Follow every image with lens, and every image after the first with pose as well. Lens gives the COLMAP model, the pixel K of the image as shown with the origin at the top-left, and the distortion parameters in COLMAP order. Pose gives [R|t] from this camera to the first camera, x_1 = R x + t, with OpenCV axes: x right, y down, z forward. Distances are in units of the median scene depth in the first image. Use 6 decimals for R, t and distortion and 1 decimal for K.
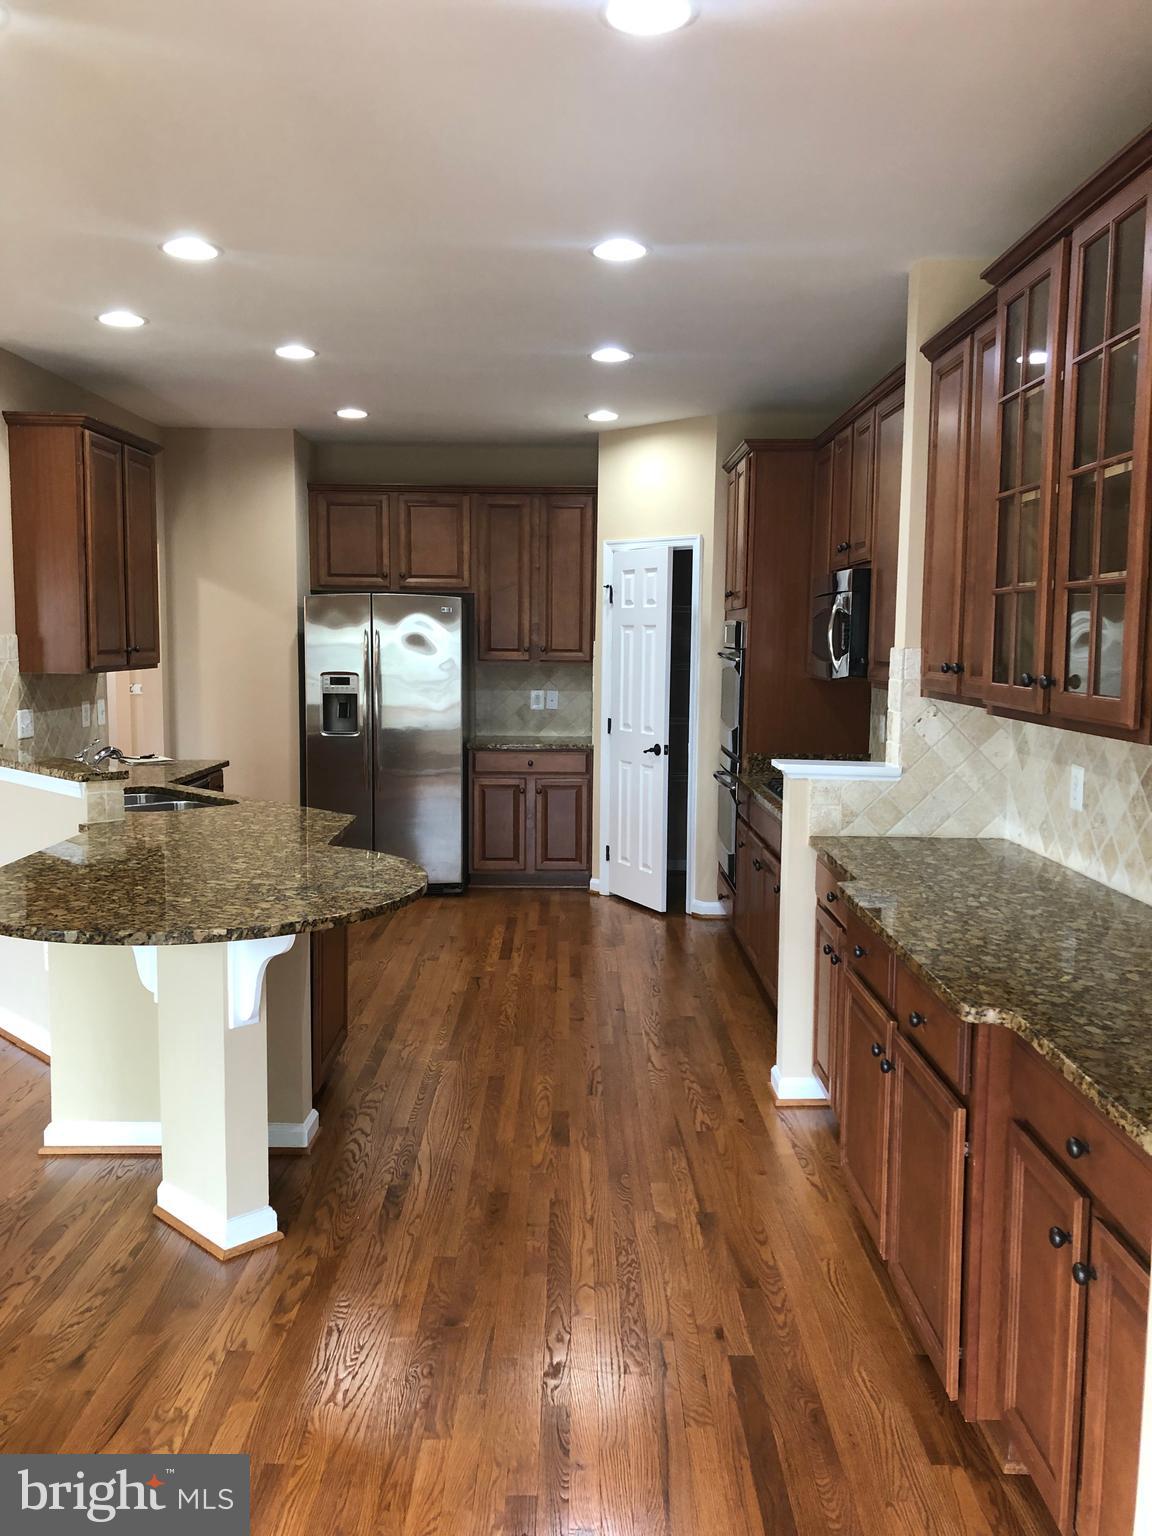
lens RADIAL K [[1262.9, 0, 573.5], [0, 1262.9, 778.5], [0, 0, 1]] dist [0.044742, -0.017778]
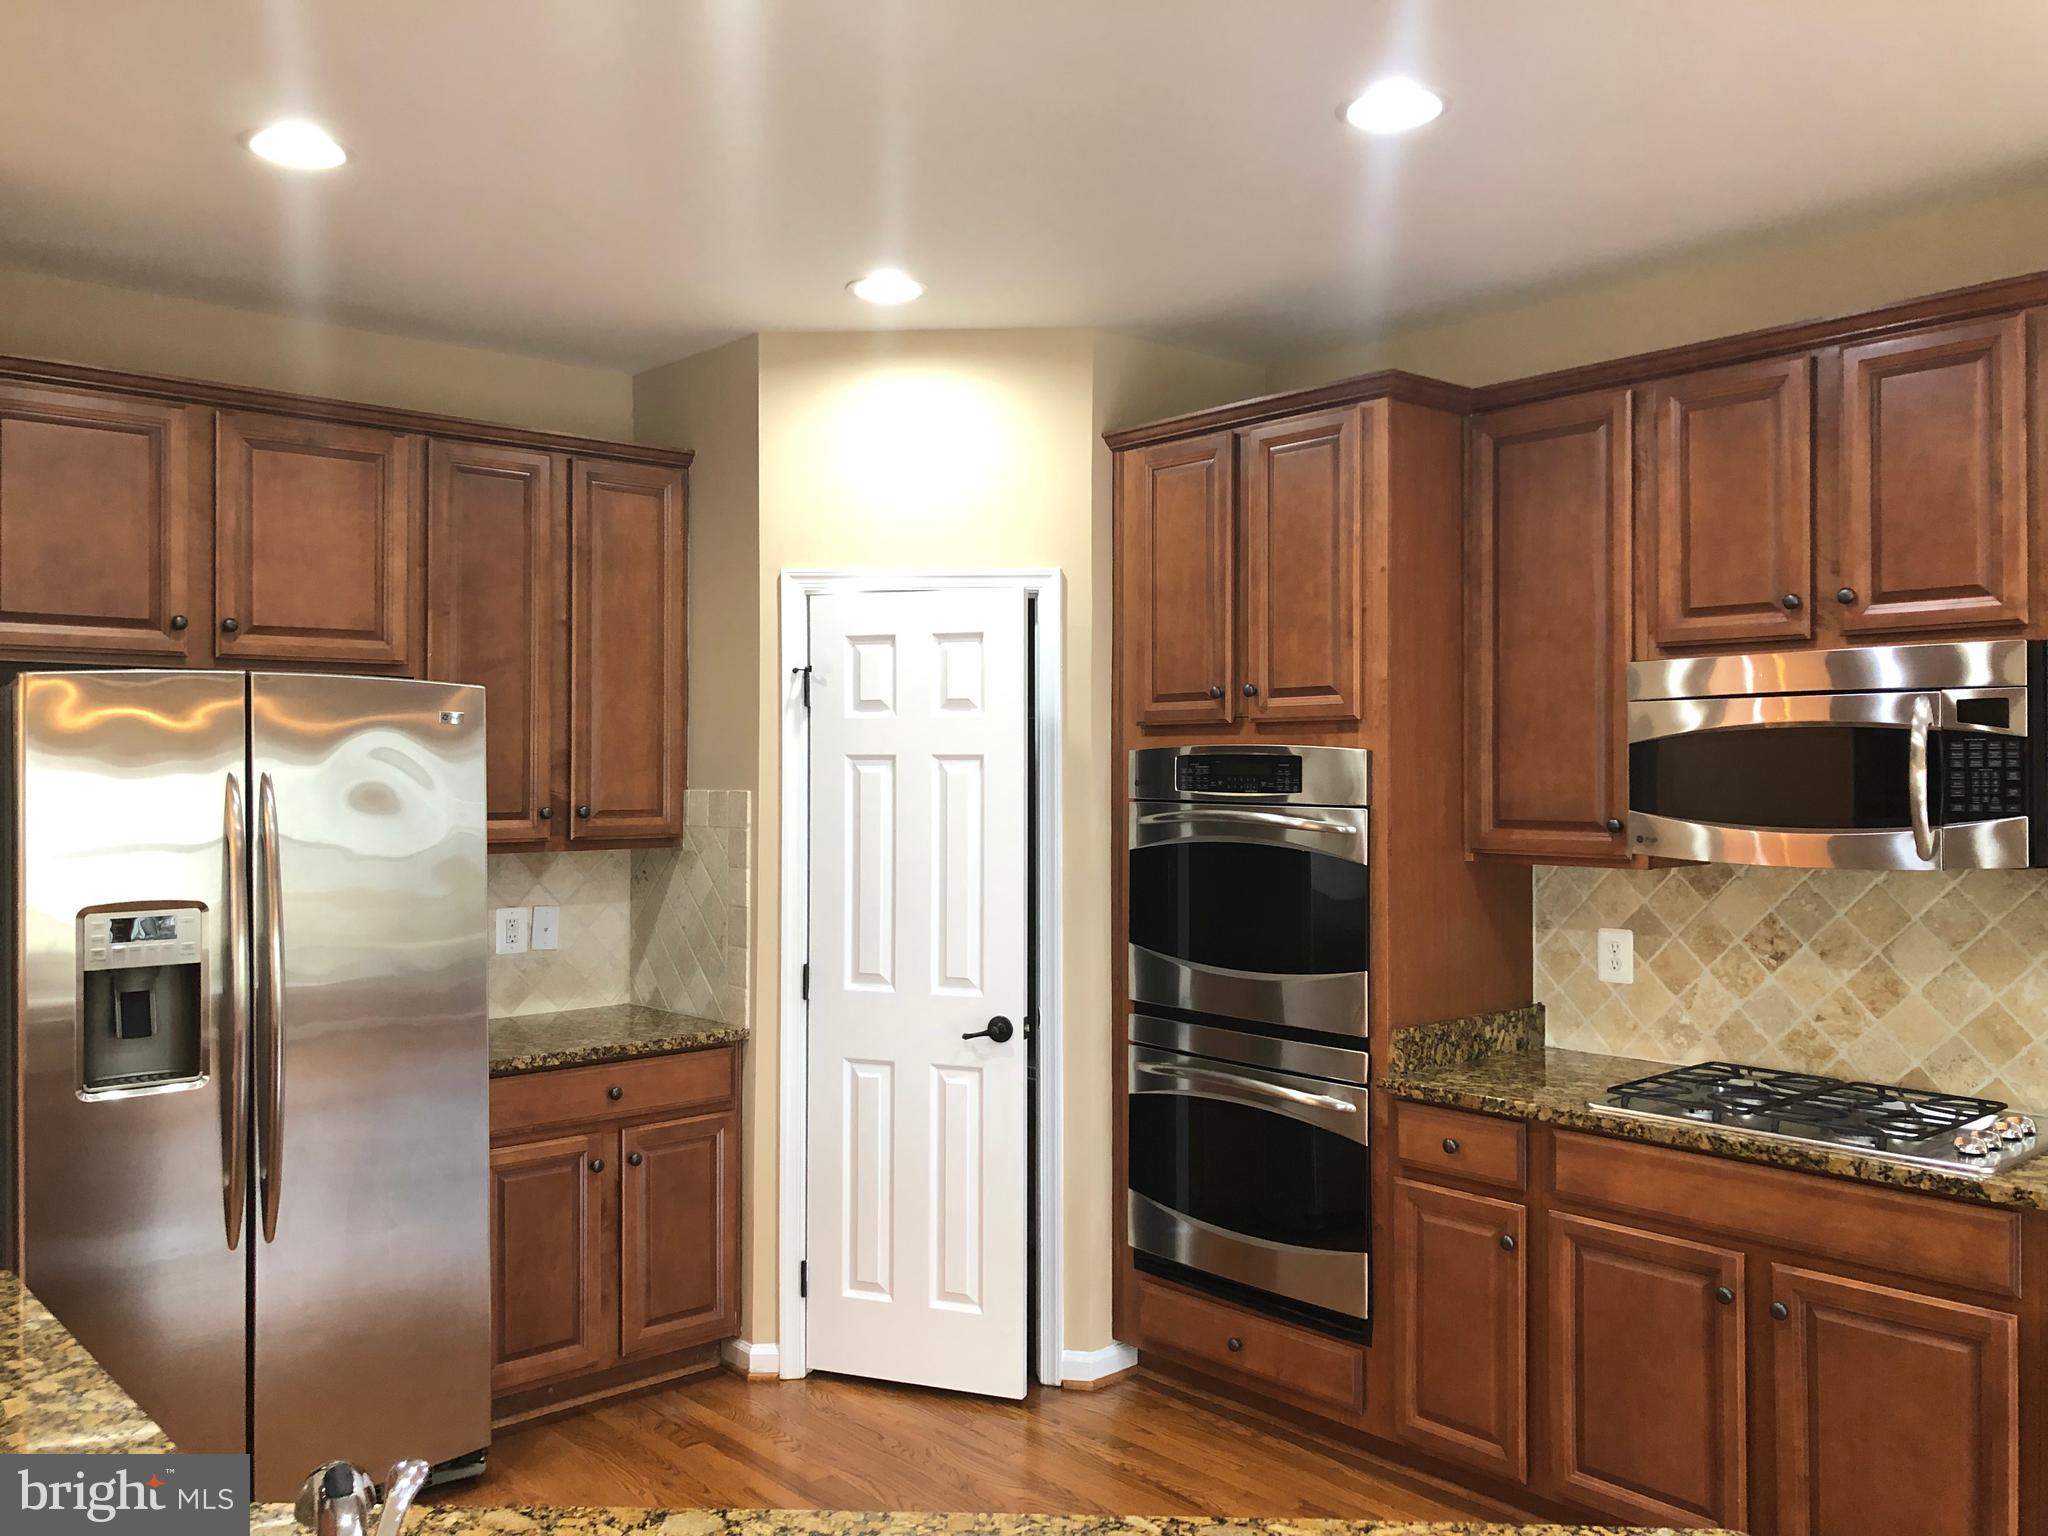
lens RADIAL K [[1683.9, 0, 1035.7], [0, 1683.9, 746.8], [0, 0, 1]] dist [0.044742, -0.017778]
pose [[0.740903, -0.000844, 0.671611, -0.307288], [0.081689, 0.992688, -0.088870, -0.064351], [-0.666625, 0.120707, 0.735555, 0.502274]]
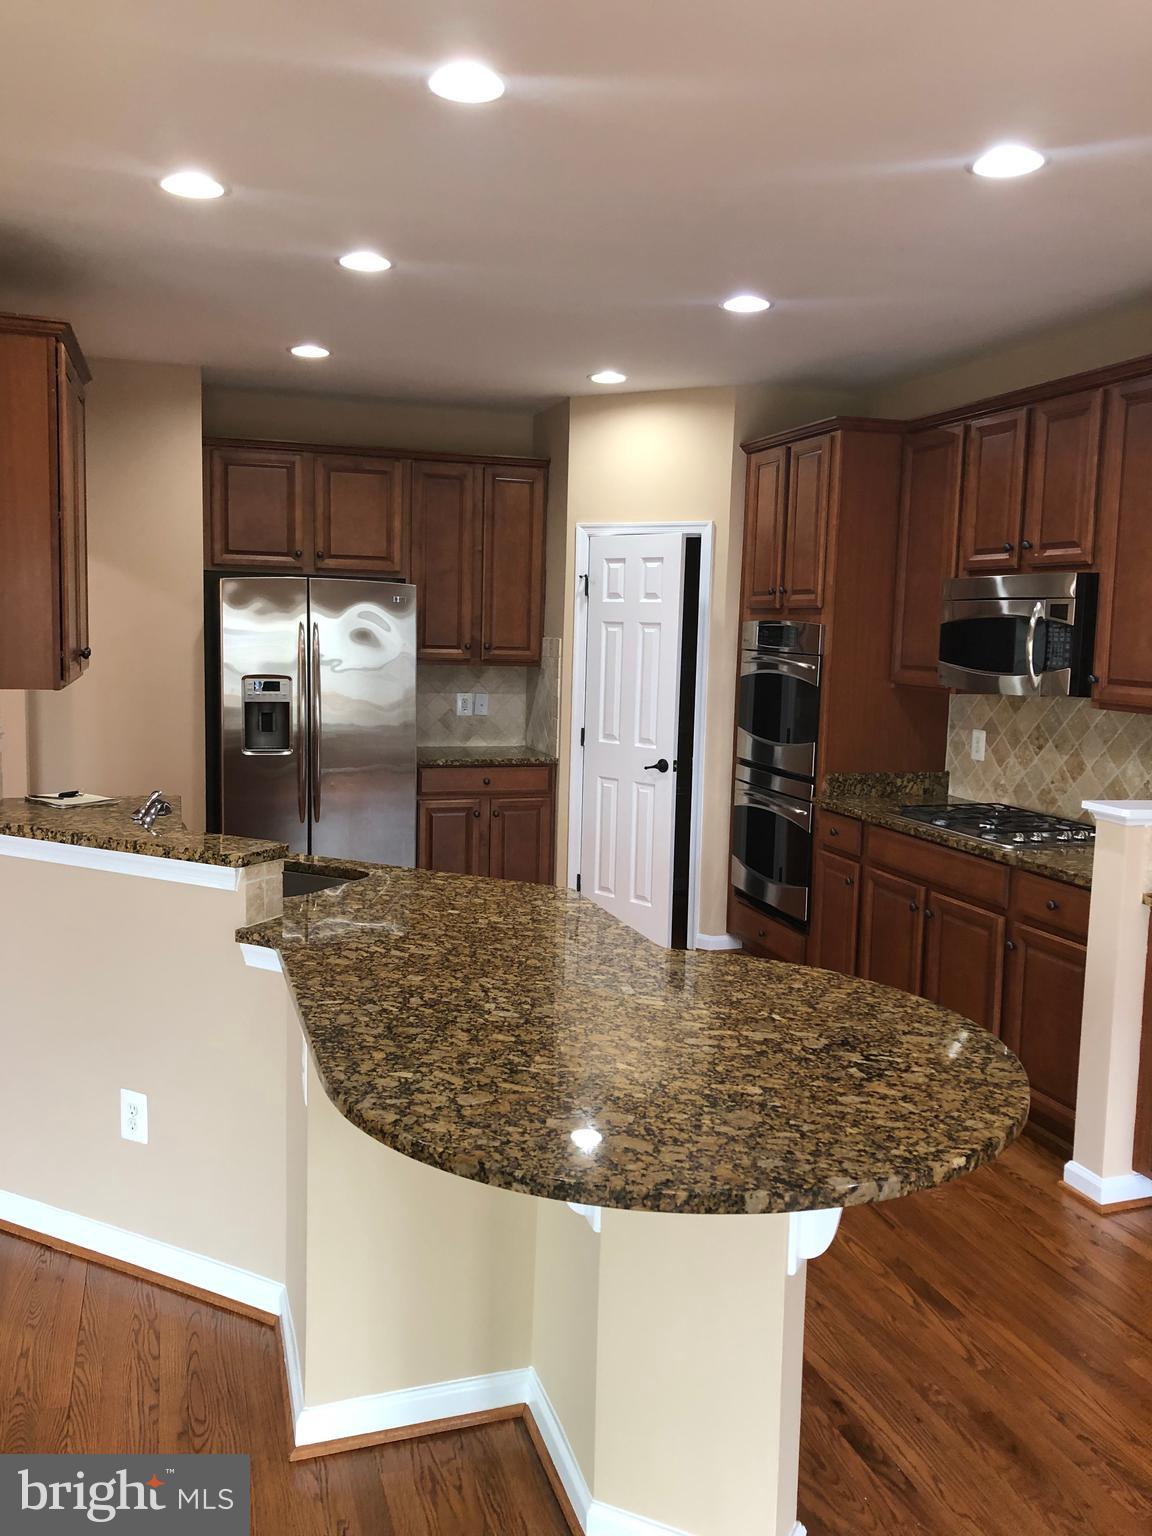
lens RADIAL K [[1262.9, 0, 582.5], [0, 1262.9, 762.4], [0, 0, 1]] dist [0.044742, -0.017778]
pose [[0.950346, -0.019725, 0.310569, -0.241438], [0.017925, 0.999802, 0.008647, -0.031500], [-0.310678, -0.002651, 0.950511, 0.174520]]
